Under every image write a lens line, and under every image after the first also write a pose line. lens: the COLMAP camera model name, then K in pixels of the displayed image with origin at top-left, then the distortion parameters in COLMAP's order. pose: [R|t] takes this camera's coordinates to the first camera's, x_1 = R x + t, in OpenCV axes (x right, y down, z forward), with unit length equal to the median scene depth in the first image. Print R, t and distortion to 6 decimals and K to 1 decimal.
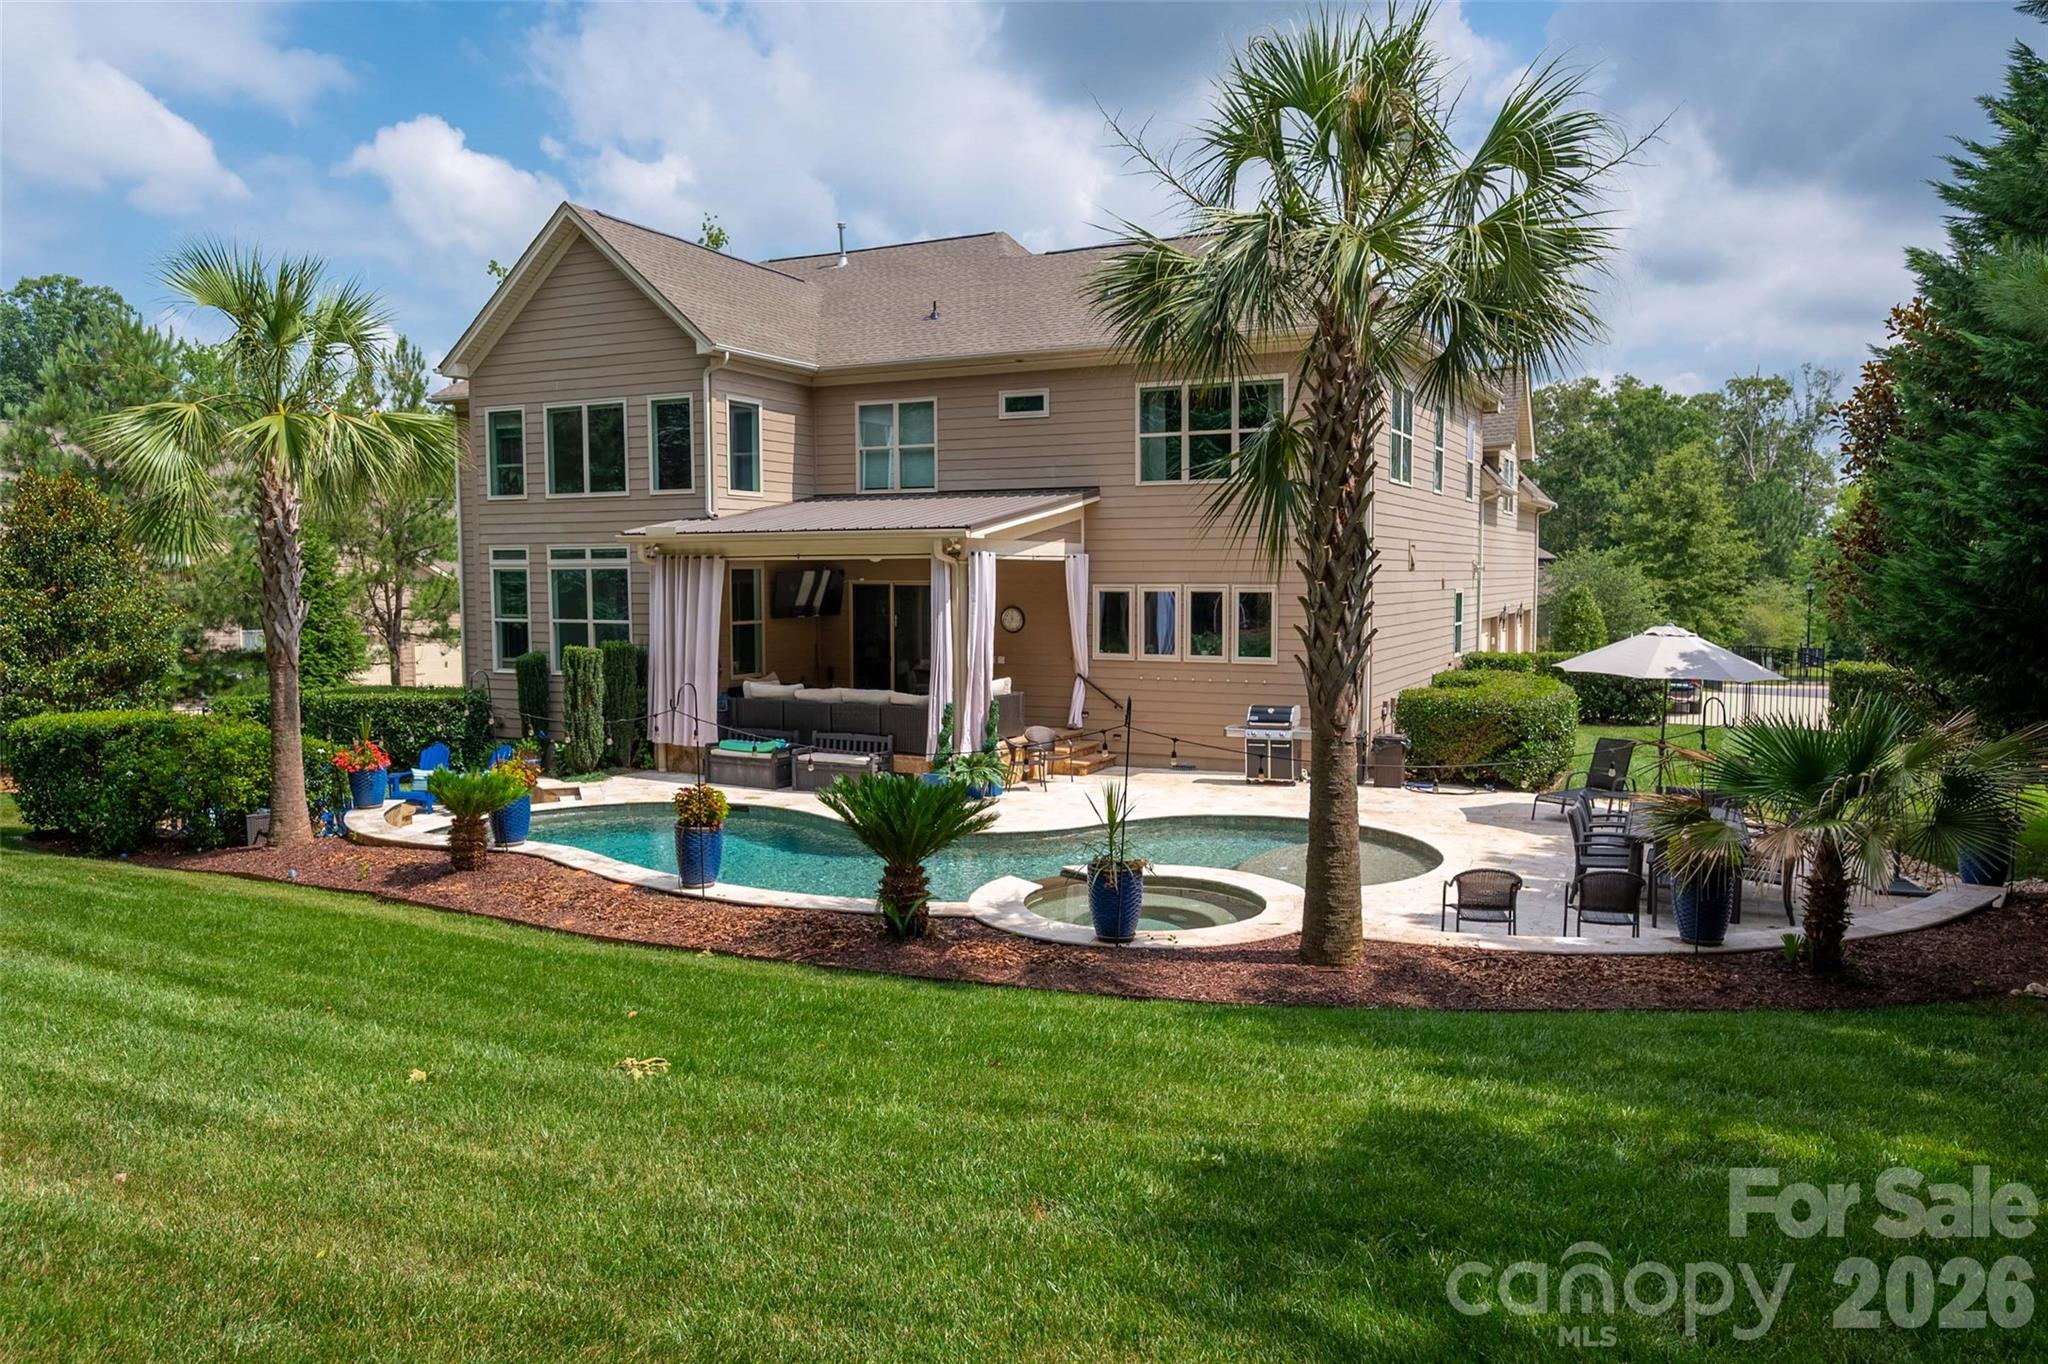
lens RADIAL K [[1430.4, 0, 1035.1], [0, 1430.4, 685.3], [0, 0, 1]] dist [-0.007086, 0.006863]
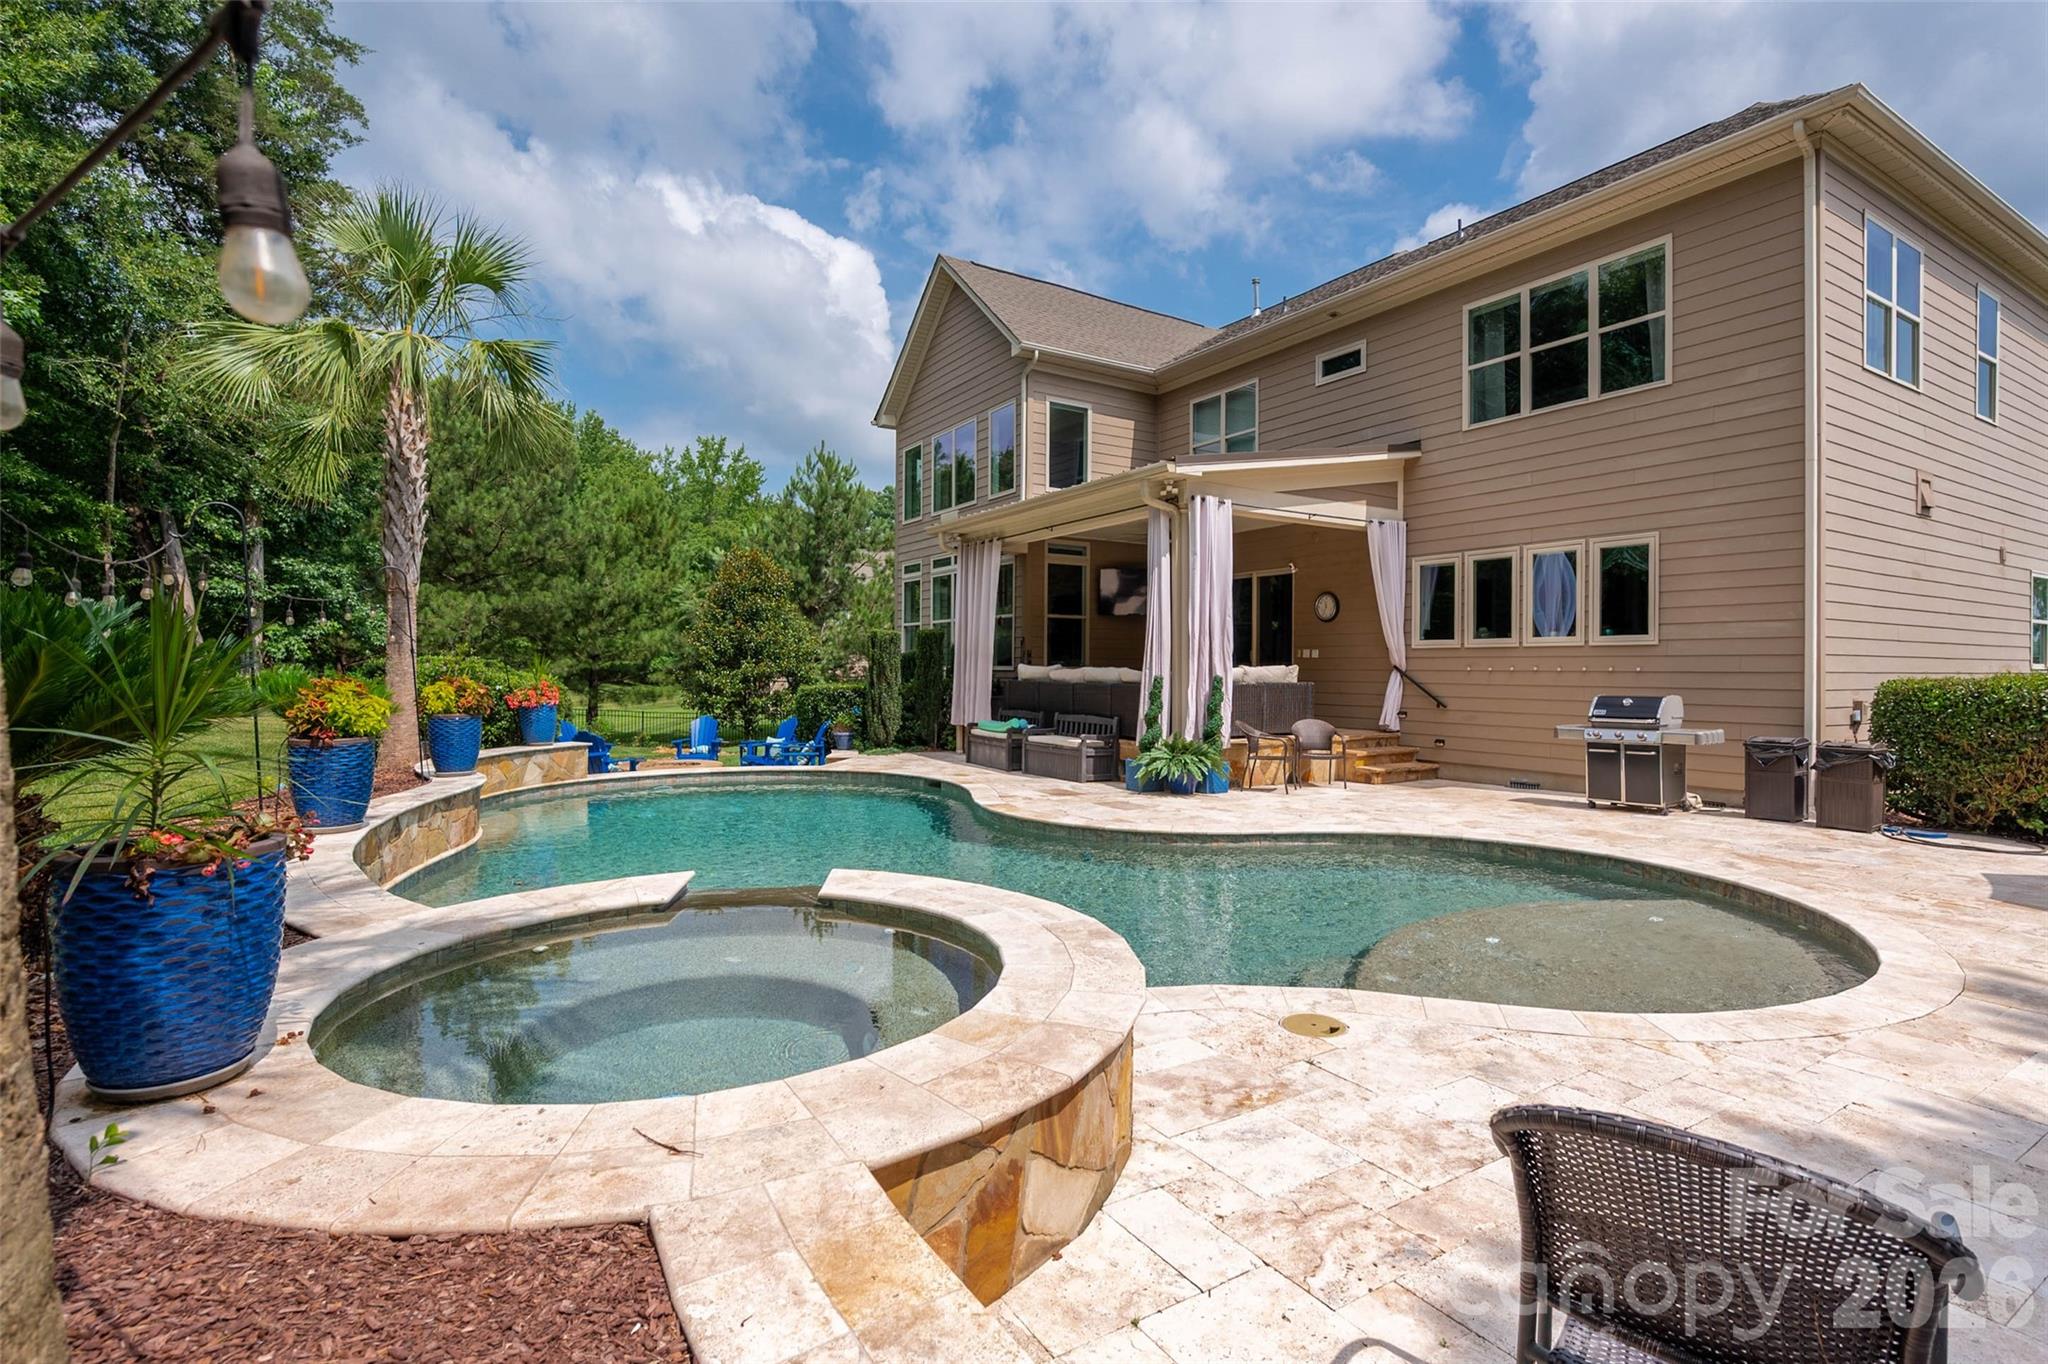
lens RADIAL K [[973.0, 0, 1038.9], [0, 973.0, 665.1], [0, 0, 1]] dist [0.002480, 0.000328]
pose [[0.855536, 0.005953, -0.517710, 0.152461], [-0.049081, 0.996363, -0.069651, 0.042787], [0.515412, 0.084998, 0.852716, 0.422448]]
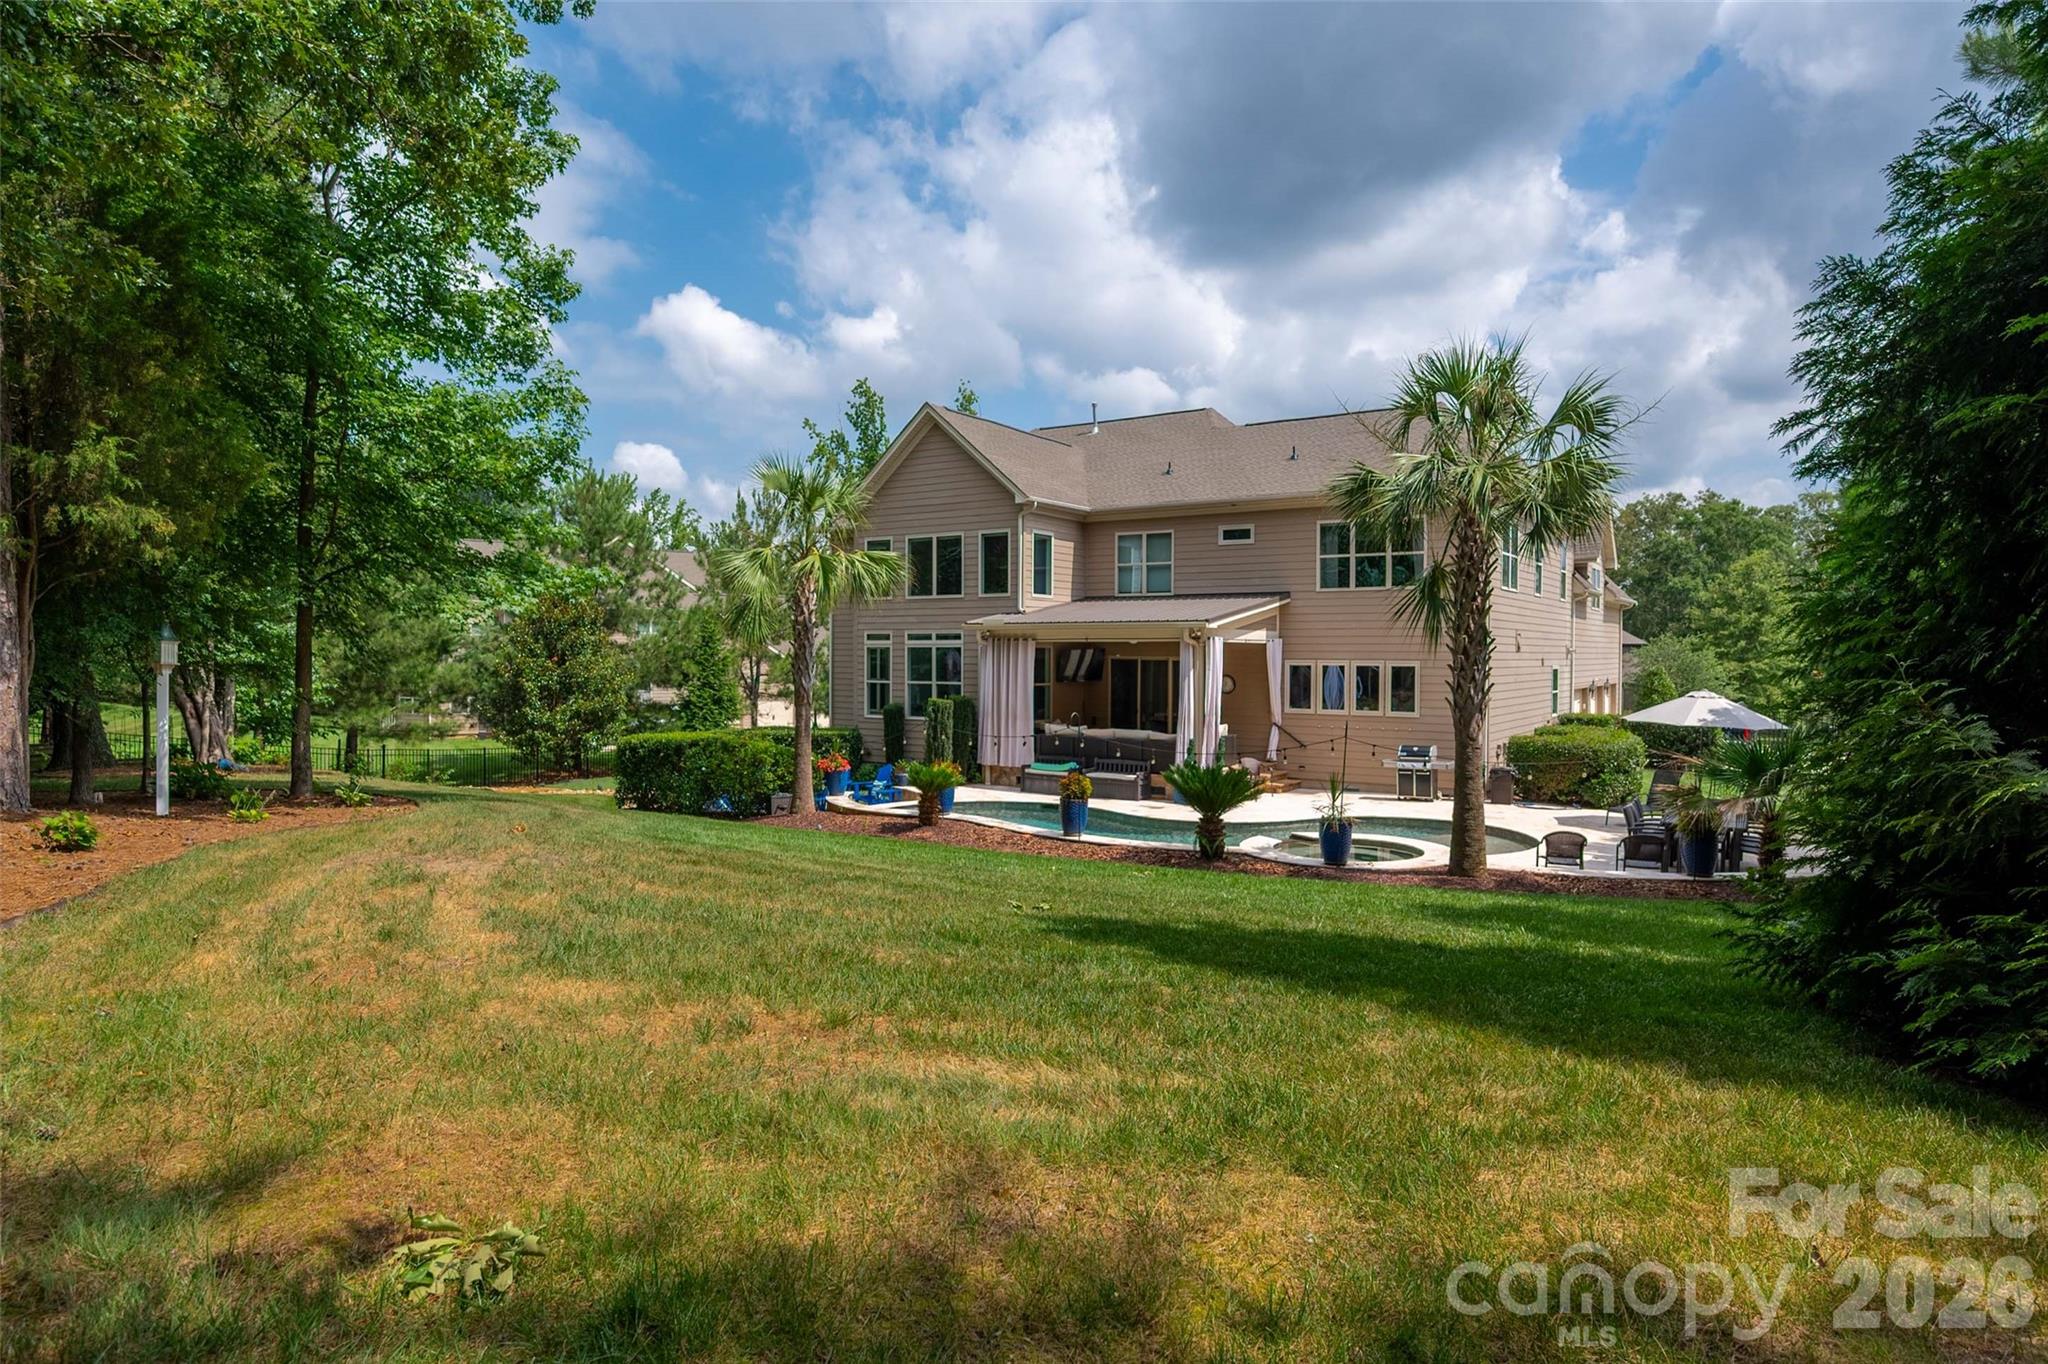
lens RADIAL K [[1189.2, 0, 1041.3], [0, 1189.2, 674.6], [0, 0, 1]] dist [-0.000094, 0.000402]
pose [[0.991908, 0.009327, -0.126617, -0.051923], [-0.016974, 0.998087, -0.059446, 0.018958], [0.125820, 0.061114, 0.990169, -0.209928]]
